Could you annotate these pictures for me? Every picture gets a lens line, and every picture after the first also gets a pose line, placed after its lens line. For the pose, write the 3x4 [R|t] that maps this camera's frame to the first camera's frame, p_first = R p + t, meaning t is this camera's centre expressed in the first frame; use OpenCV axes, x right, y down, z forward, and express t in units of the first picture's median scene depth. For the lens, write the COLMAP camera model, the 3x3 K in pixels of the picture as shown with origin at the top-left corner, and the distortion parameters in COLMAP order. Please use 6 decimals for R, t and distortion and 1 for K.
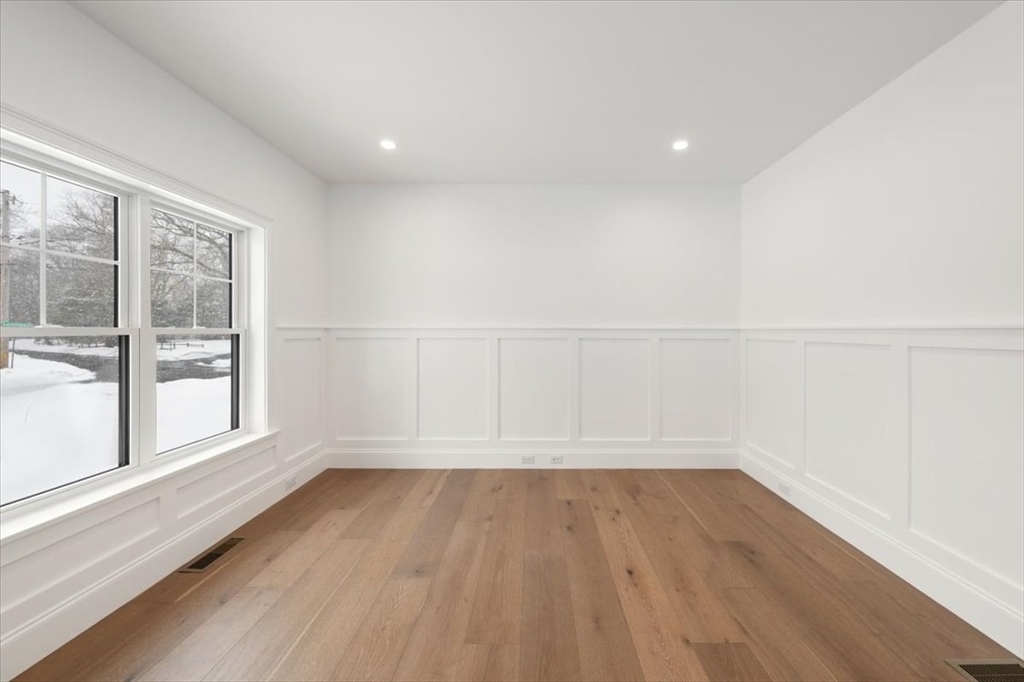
lens RADIAL K [[399.5, 0, 514.3], [0, 399.5, 331.9], [0, 0, 1]] dist [-0.000833, -0.000078]
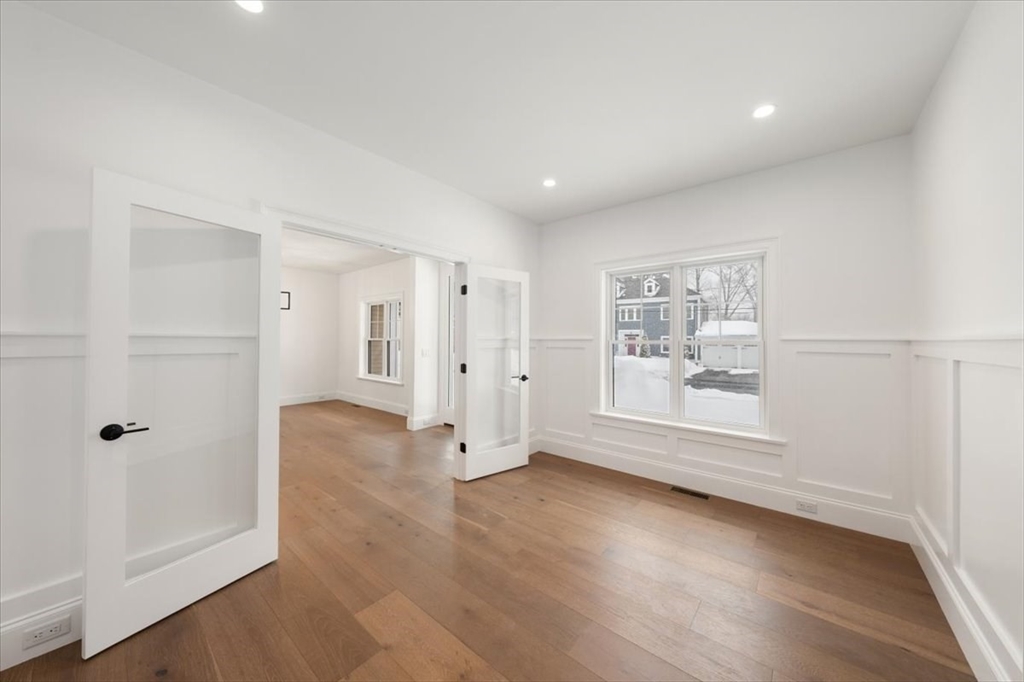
lens RADIAL K [[350.1, 0, 515.5], [0, 350.1, 336.7], [0, 0, 1]] dist [-0.000418, -0.000070]
pose [[-0.627825, -0.008432, -0.778308, 0.690181], [-0.008555, 0.999956, -0.003932, -0.011892], [0.778307, 0.004190, -0.627870, 1.347650]]
